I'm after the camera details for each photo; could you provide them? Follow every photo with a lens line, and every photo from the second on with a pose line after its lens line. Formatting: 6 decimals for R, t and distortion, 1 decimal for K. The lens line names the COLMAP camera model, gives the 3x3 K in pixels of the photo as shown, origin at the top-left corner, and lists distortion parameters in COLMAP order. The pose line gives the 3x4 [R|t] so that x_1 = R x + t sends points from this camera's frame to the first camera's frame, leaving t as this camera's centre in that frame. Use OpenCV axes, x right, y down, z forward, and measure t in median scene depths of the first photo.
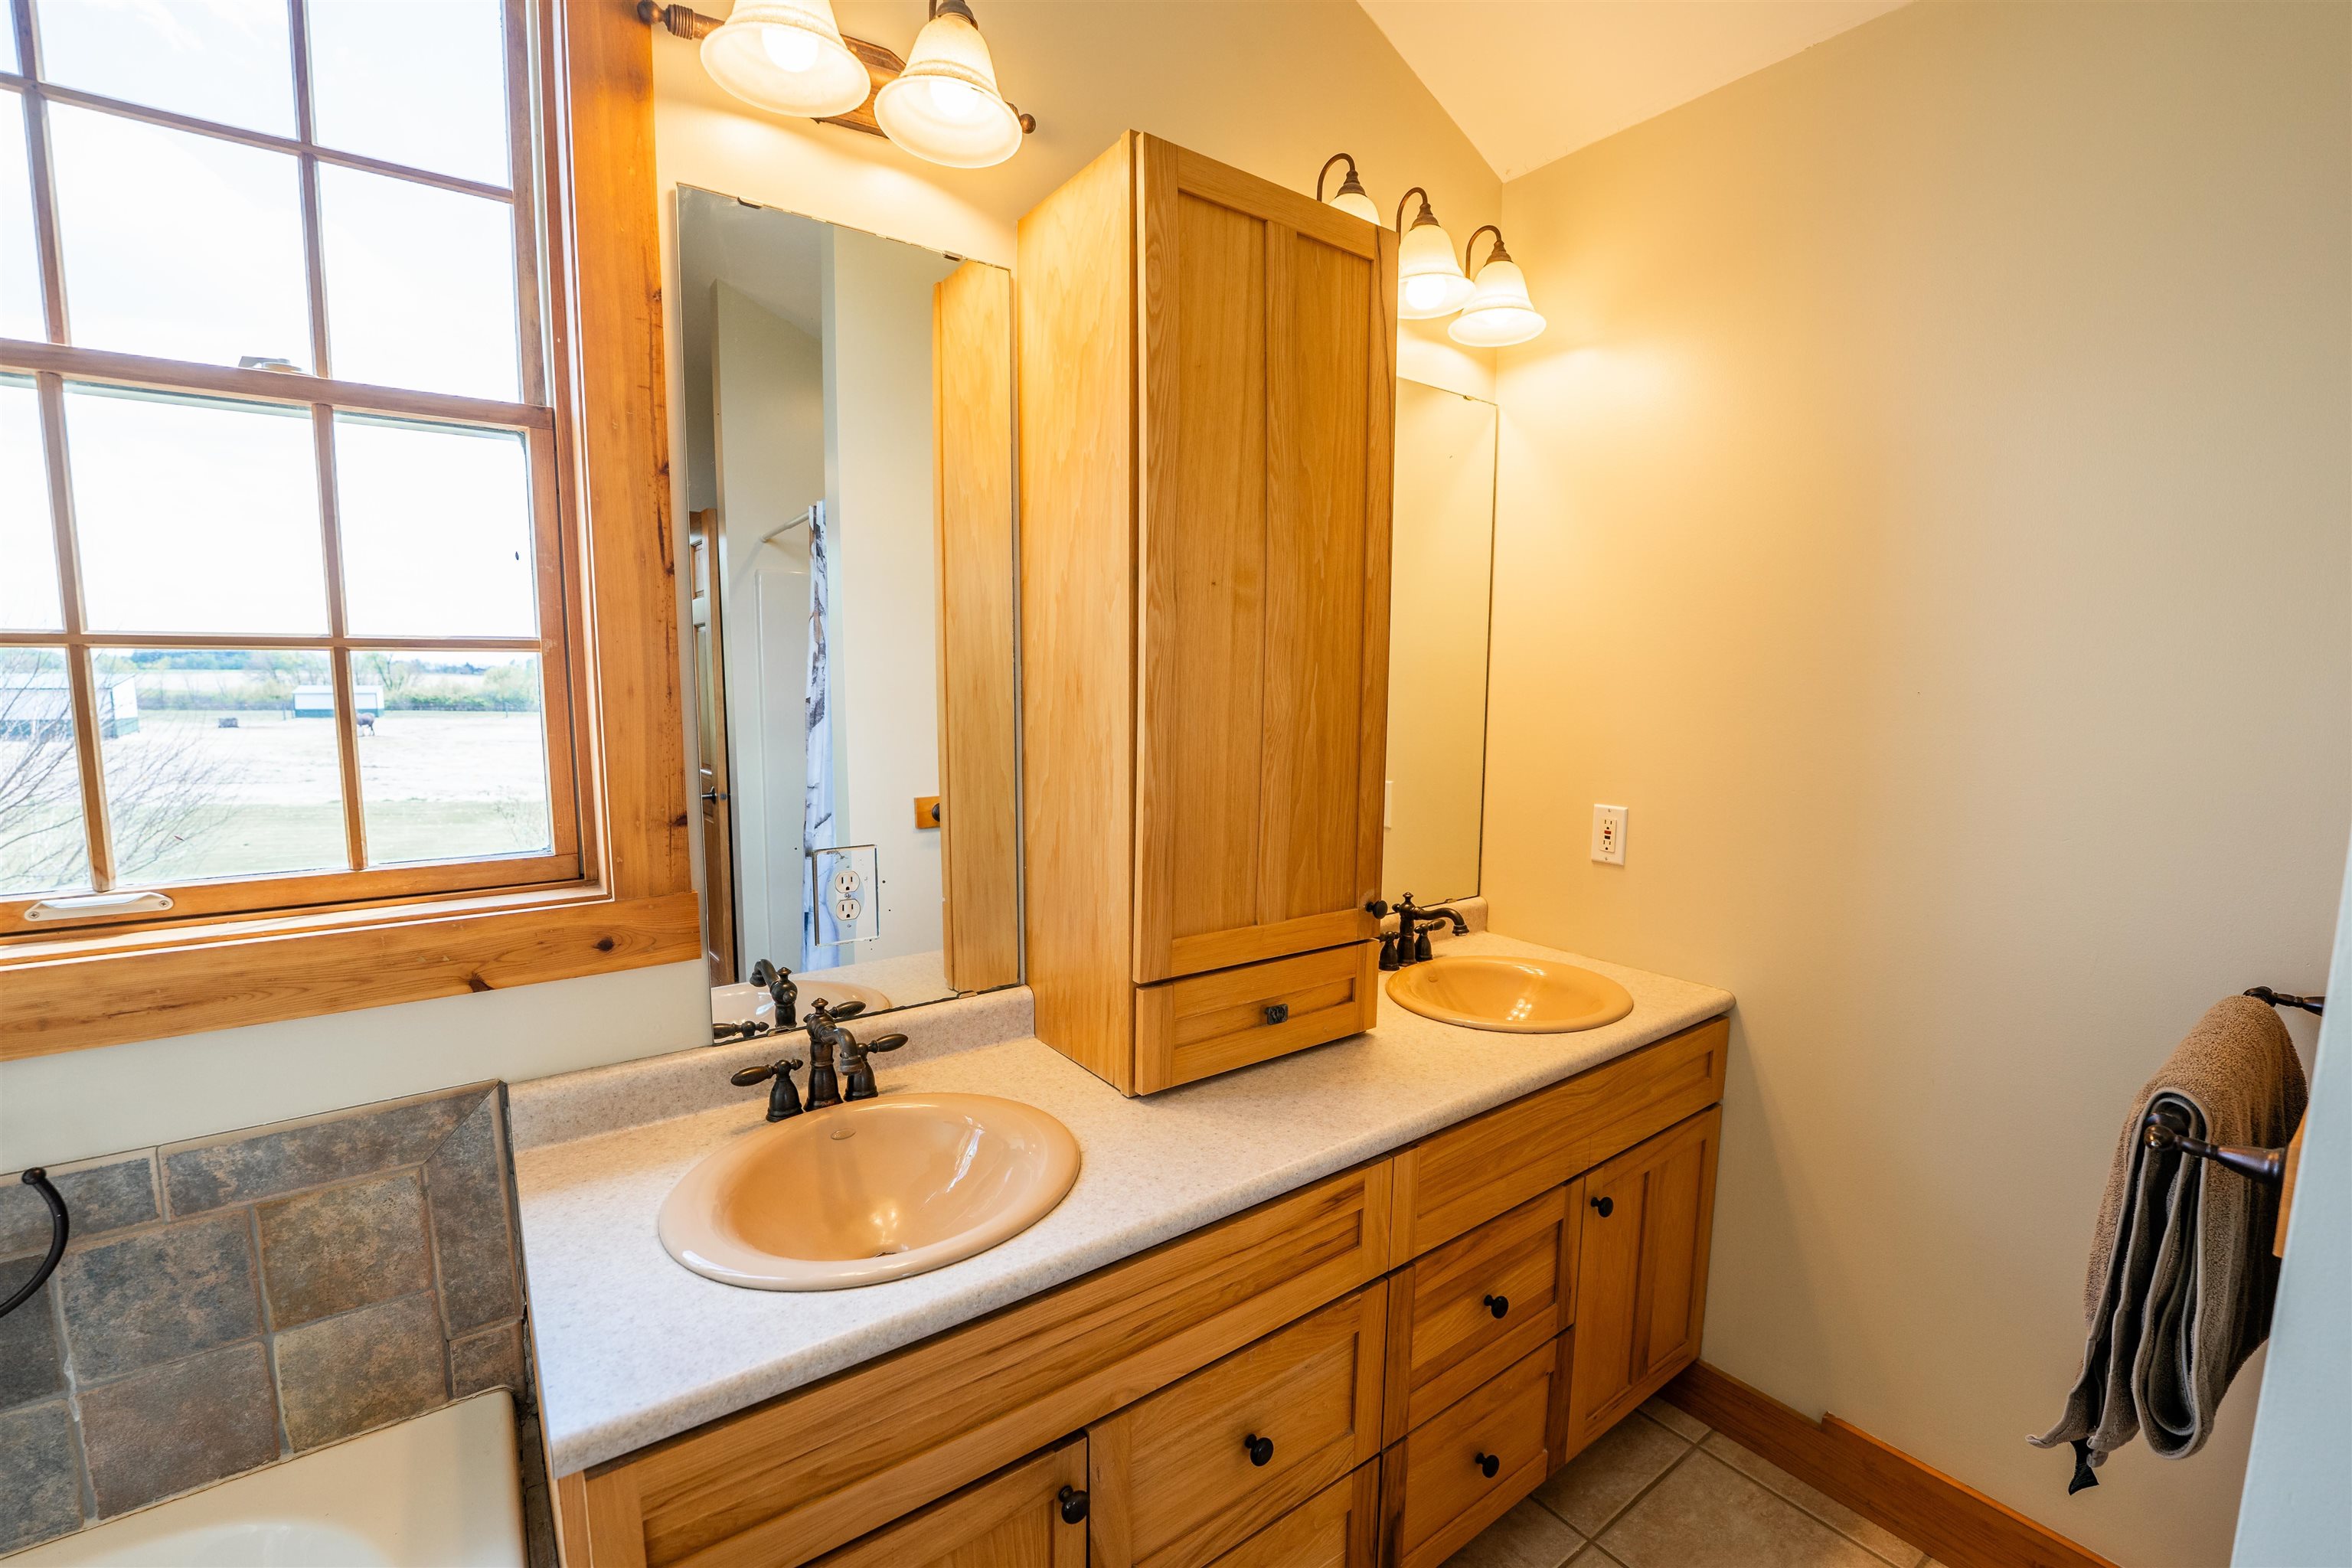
lens RADIAL K [[990.6, 0, 1176.0], [0, 990.6, 784.0], [0, 0, 1]] dist [-0.030088, 0.005623]
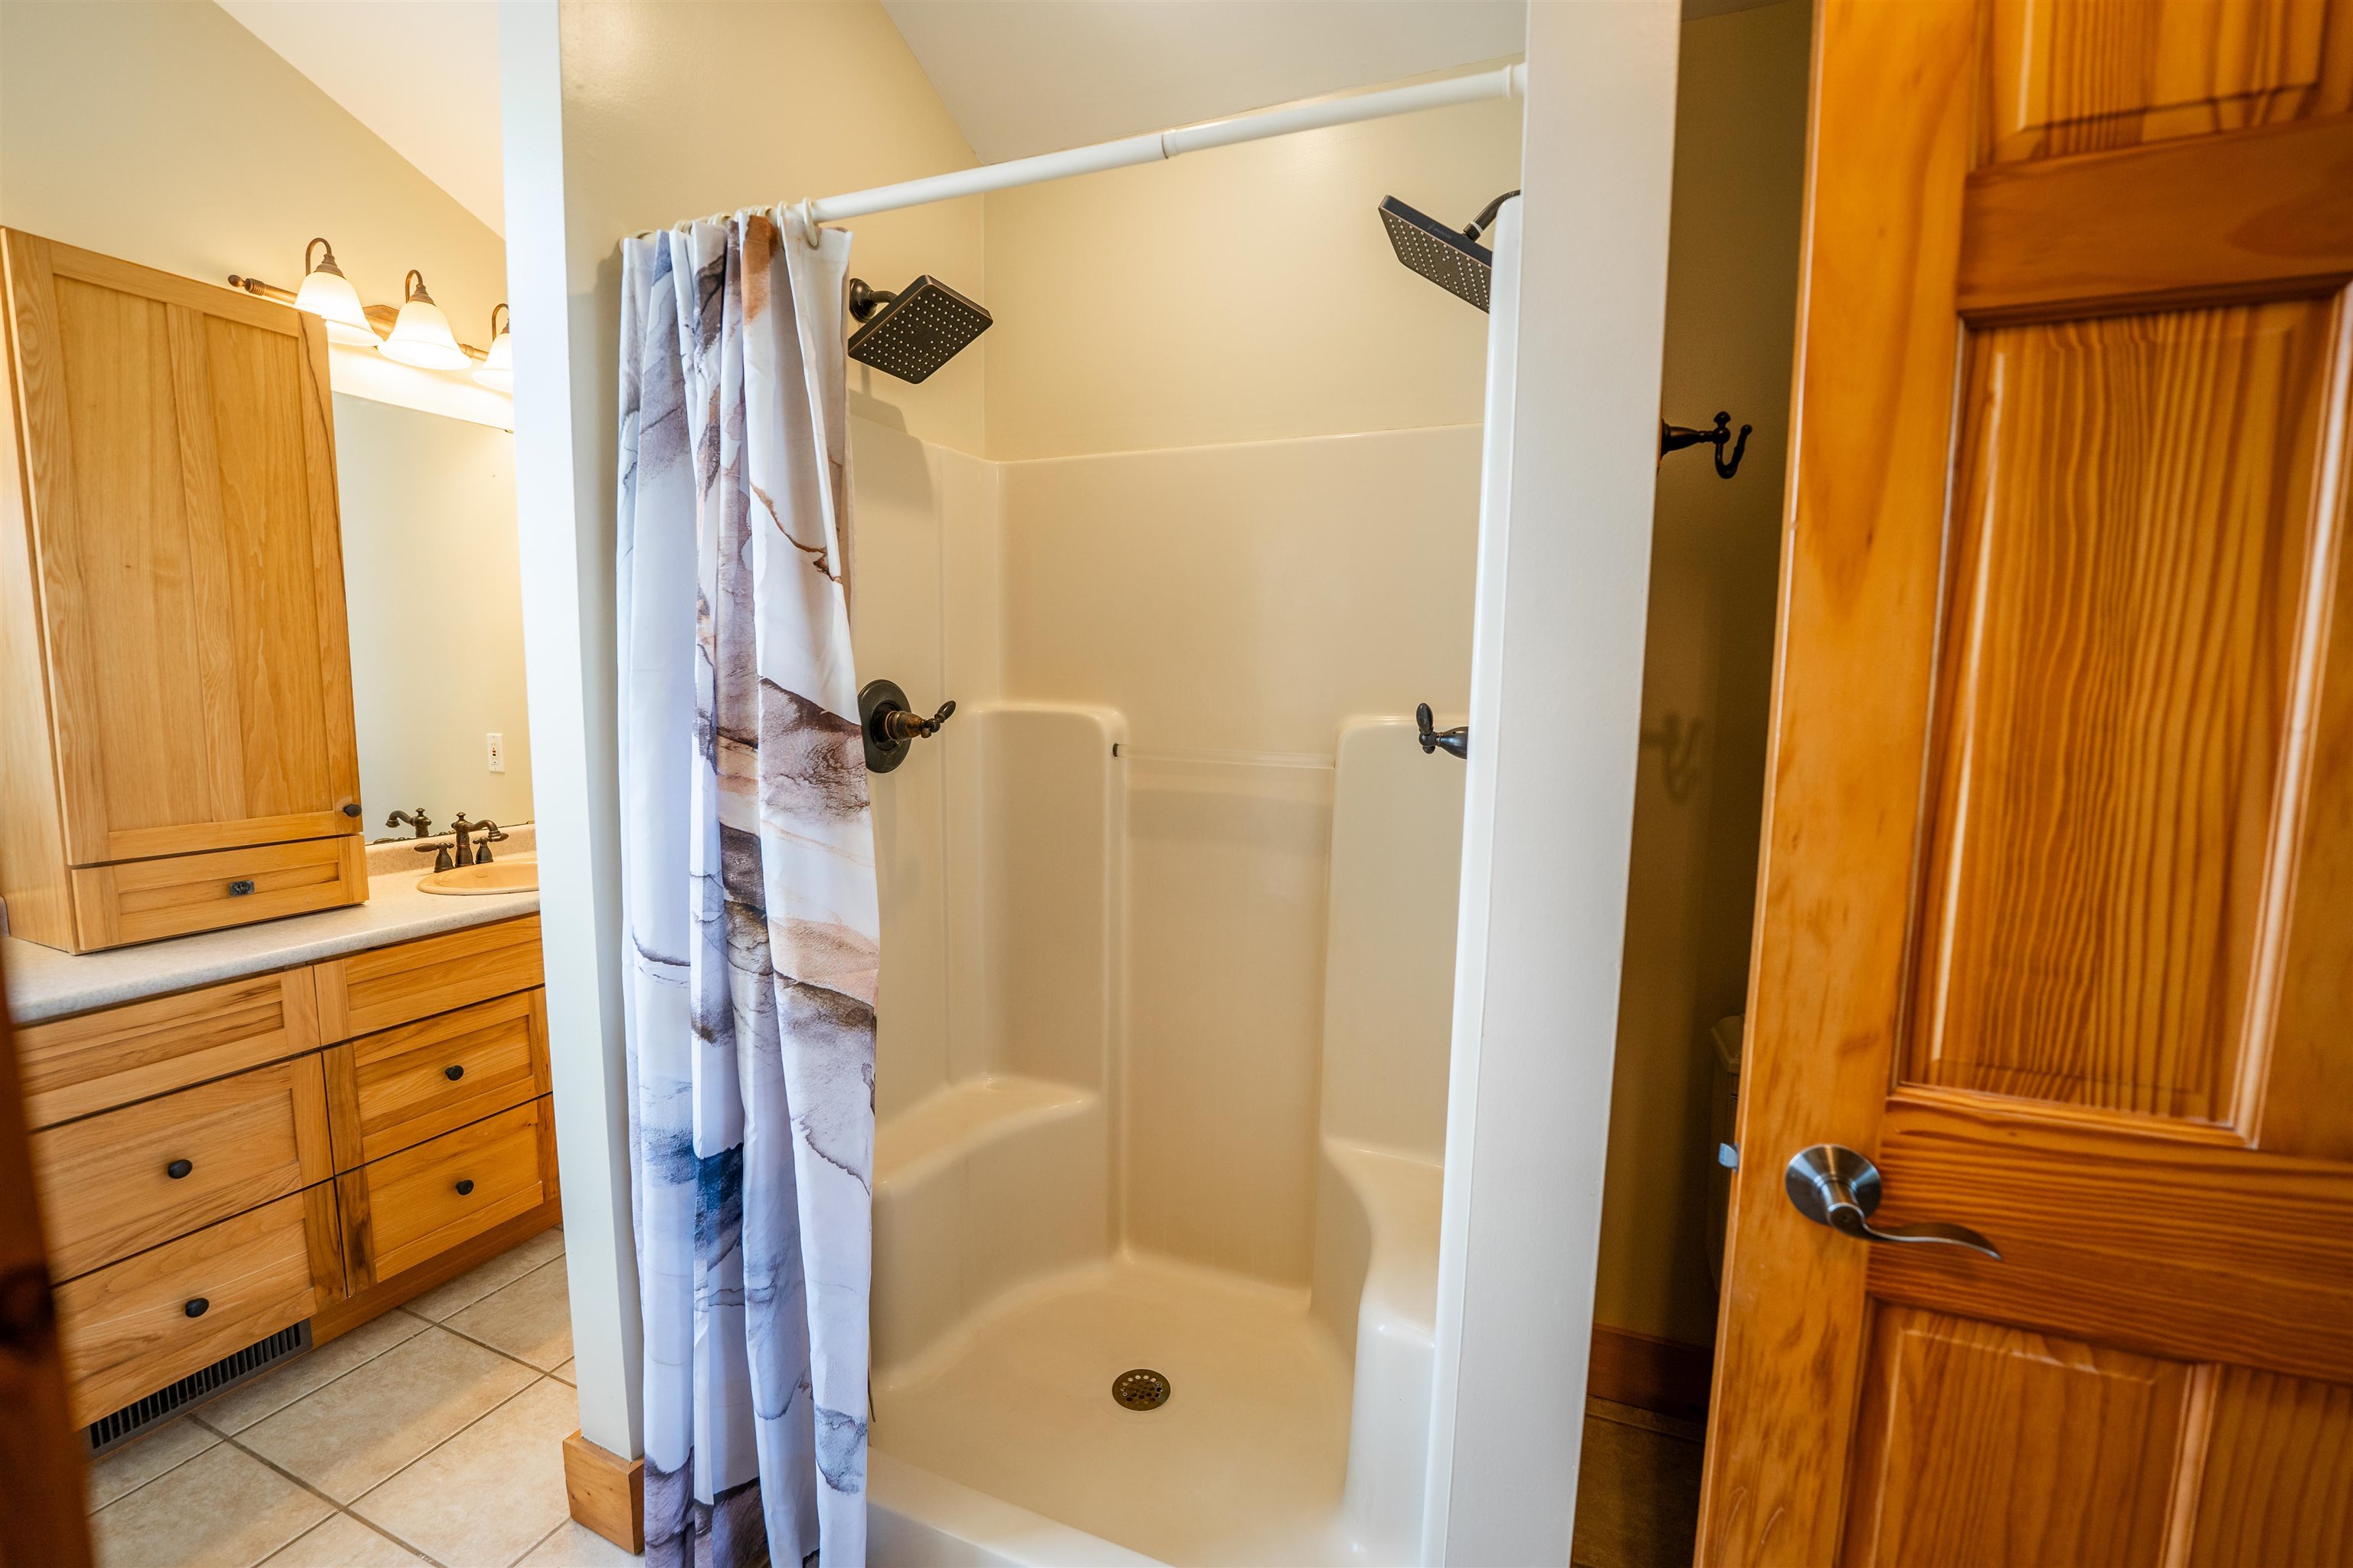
lens RADIAL K [[991.0, 0, 1176.5], [0, 991.0, 784.0], [0, 0, 1]] dist [-0.030088, 0.005623]
pose [[0.855883, -0.054646, 0.514274, 0.572558], [0.051072, 0.998472, 0.021099, 0.140674], [-0.514642, 0.008207, 0.857366, -0.869621]]
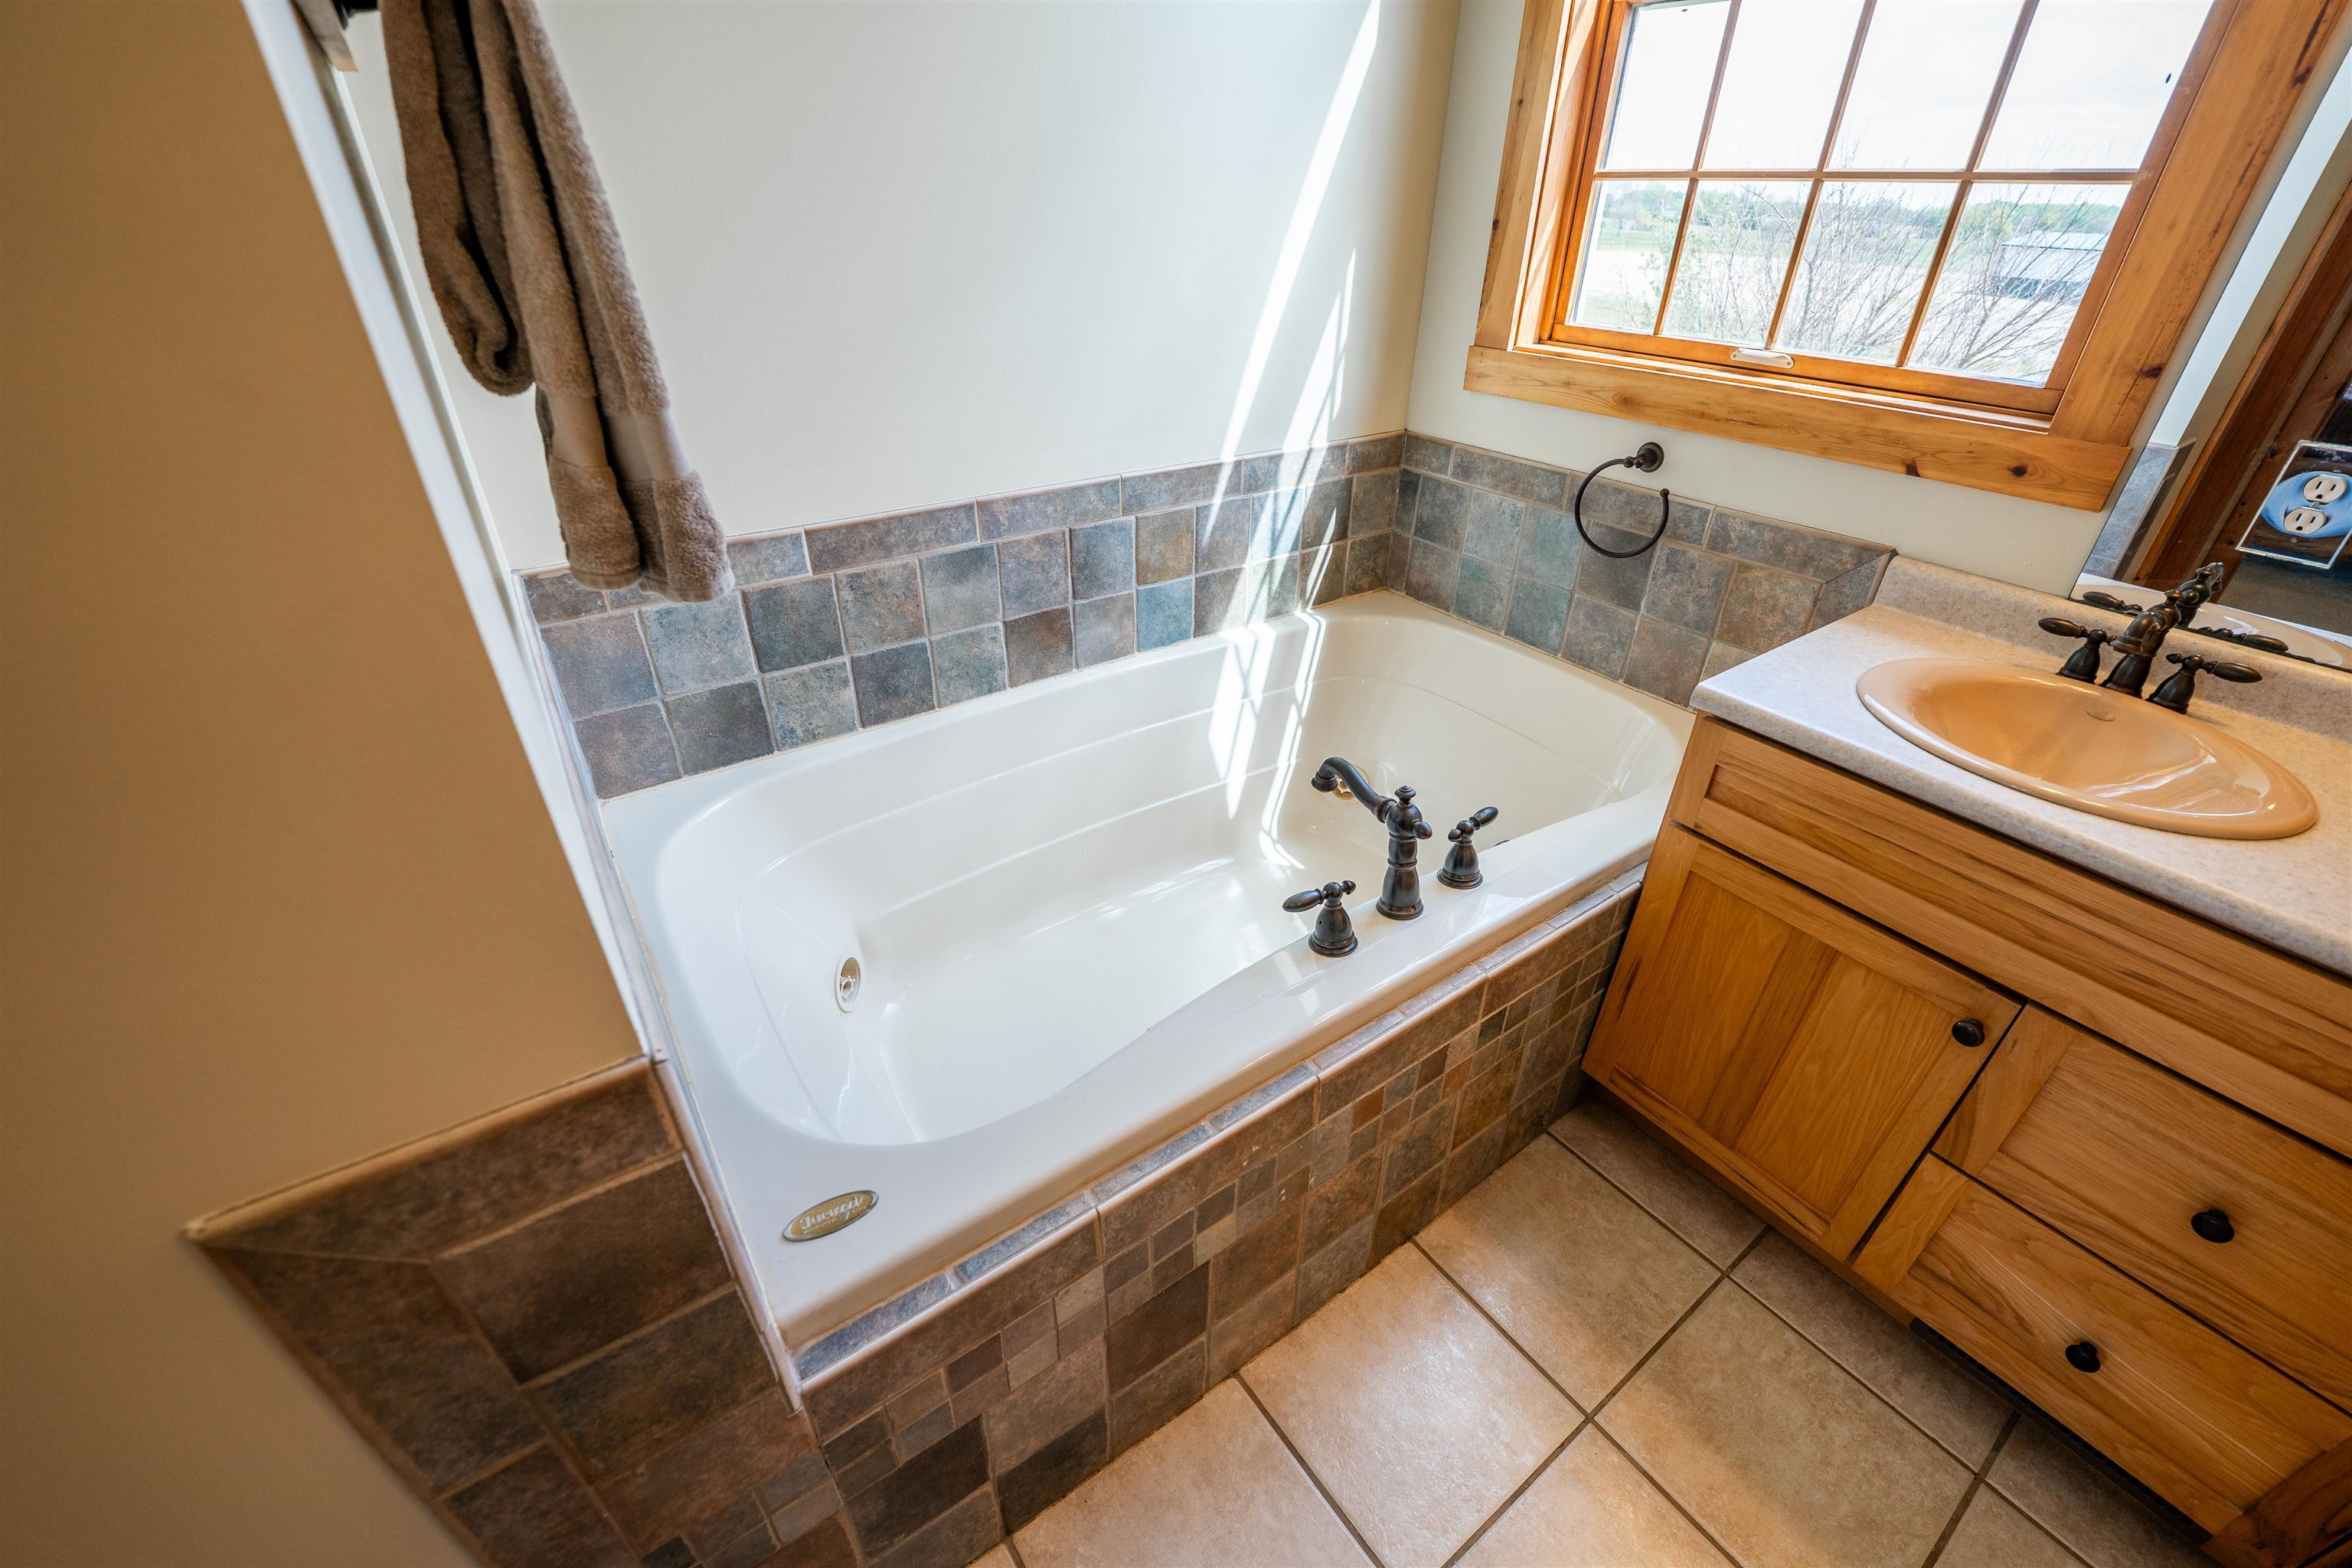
lens RADIAL K [[962.2, 0, 1148.5], [0, 962.2, 785.9], [0, 0, 1]] dist [-0.050465, 0.008374]
pose [[-0.030422, 0.517768, -0.854980, 0.535251], [-0.114789, 0.847907, 0.517569, 0.031320], [0.992924, 0.113888, 0.033639, -0.019735]]
